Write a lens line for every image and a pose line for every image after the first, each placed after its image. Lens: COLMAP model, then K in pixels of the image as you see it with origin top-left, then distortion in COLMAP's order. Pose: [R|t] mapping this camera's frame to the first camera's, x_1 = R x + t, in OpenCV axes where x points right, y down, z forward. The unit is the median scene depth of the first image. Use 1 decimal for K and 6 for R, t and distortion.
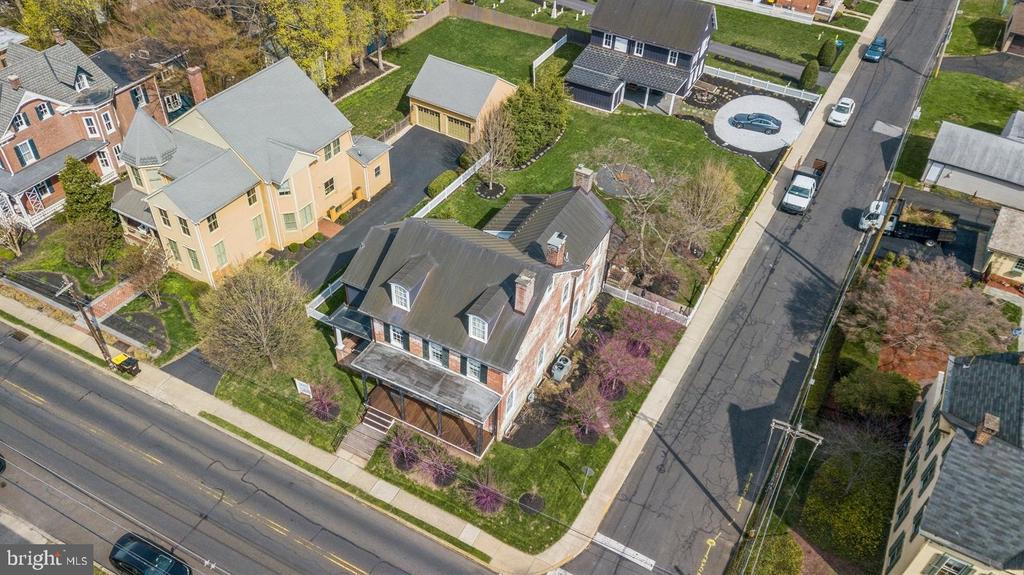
lens RADIAL K [[789.5, 0, 512.0], [0, 789.5, 287.5], [0, 0, 1]] dist [0.052039, -0.006269]
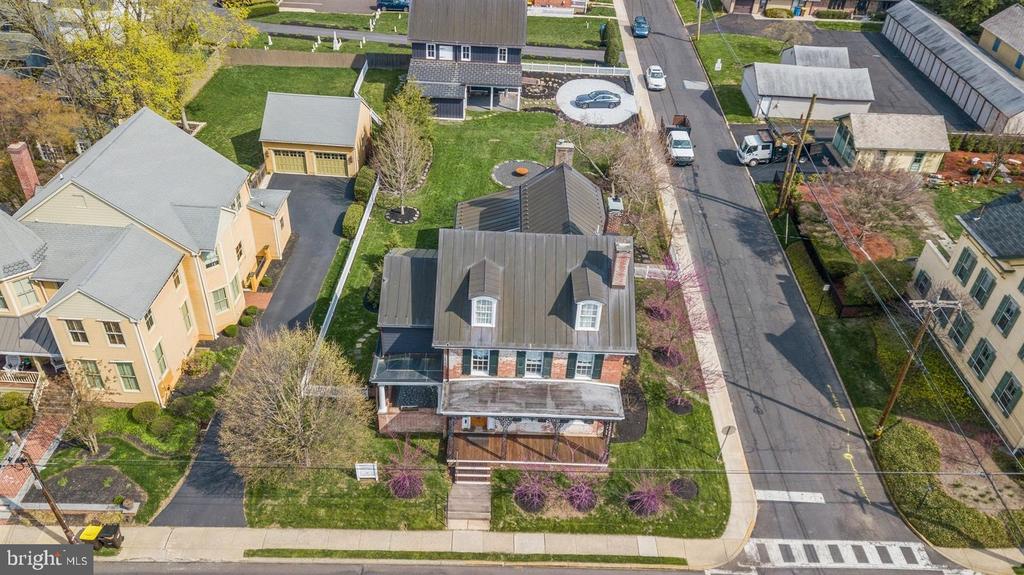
lens RADIAL K [[784.5, 0, 510.9], [0, 784.5, 297.8], [0, 0, 1]] dist [0.046005, -0.003994]
pose [[0.882544, -0.282547, 0.375877, -0.315488], [0.306252, 0.951944, -0.003488, 0.006879], [-0.356828, 0.118191, 0.926663, 0.160451]]
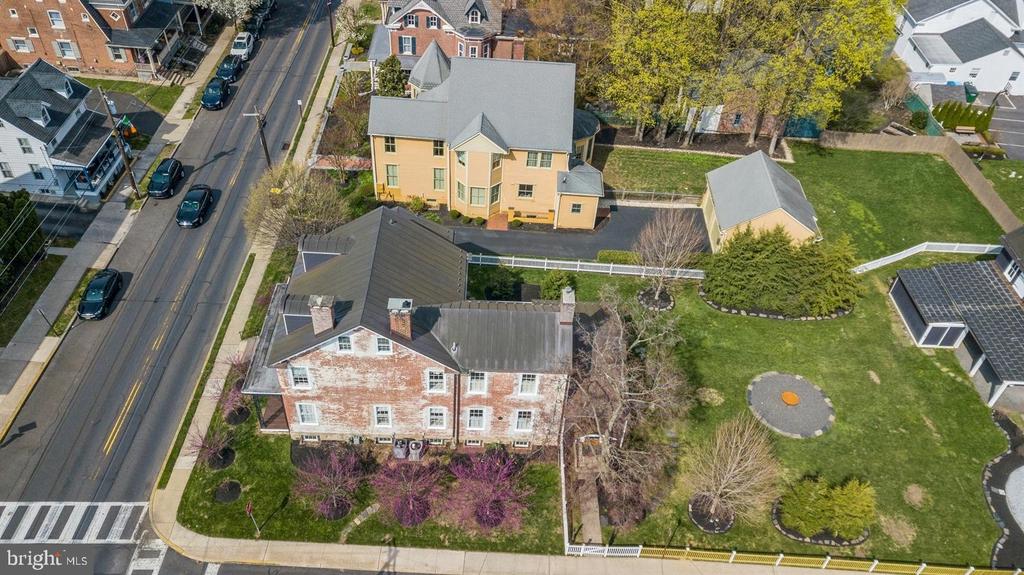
lens RADIAL K [[789.5, 0, 512.0], [0, 789.5, 287.5], [0, 0, 1]] dist [0.052039, -0.006269]
pose [[0.467032, 0.578011, -0.669167, 0.517028], [-0.610567, 0.758200, 0.228782, -0.262569], [0.639601, 0.301723, 0.707018, 0.340243]]
